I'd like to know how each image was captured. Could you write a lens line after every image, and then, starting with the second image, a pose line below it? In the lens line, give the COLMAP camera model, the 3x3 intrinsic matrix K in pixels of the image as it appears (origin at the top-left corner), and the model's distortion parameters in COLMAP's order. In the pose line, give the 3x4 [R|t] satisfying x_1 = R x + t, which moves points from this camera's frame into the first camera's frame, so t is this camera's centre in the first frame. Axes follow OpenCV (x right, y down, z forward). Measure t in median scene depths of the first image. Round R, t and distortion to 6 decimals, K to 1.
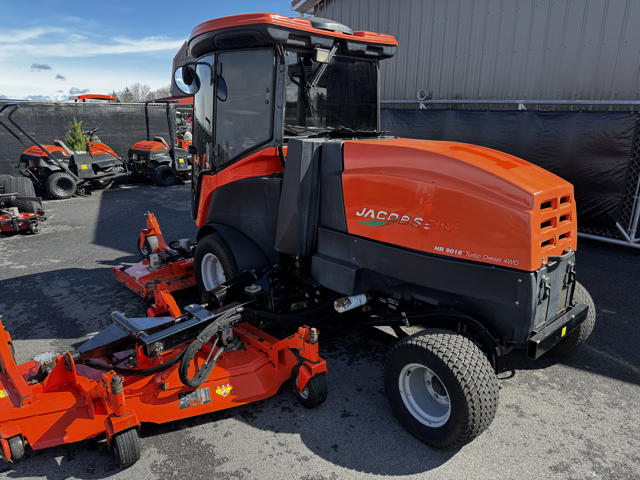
lens RADIAL K [[455.8, 0, 322.3], [0, 455.8, 241.3], [0, 0, 1]] dist [0.011389, -0.009881]
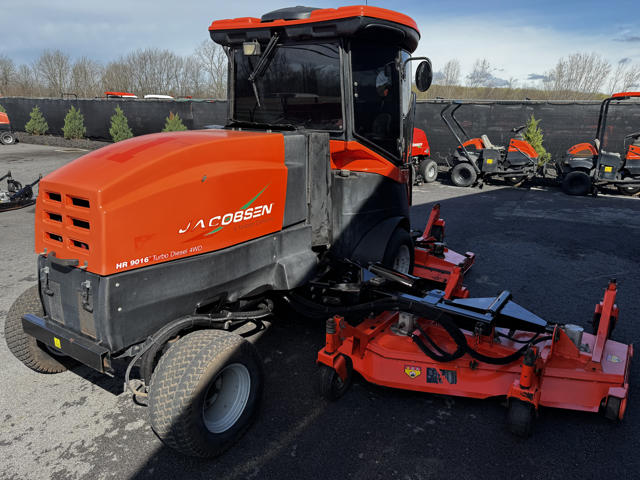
lens RADIAL K [[455.8, 0, 322.3], [0, 455.8, 237.6], [0, 0, 1]] dist [0.011389, -0.009881]
pose [[0.255757, 0.261958, -0.930573, 0.388940], [-0.268005, 0.944071, 0.192100, -0.091244], [0.928850, 0.200267, 0.311659, 0.330532]]
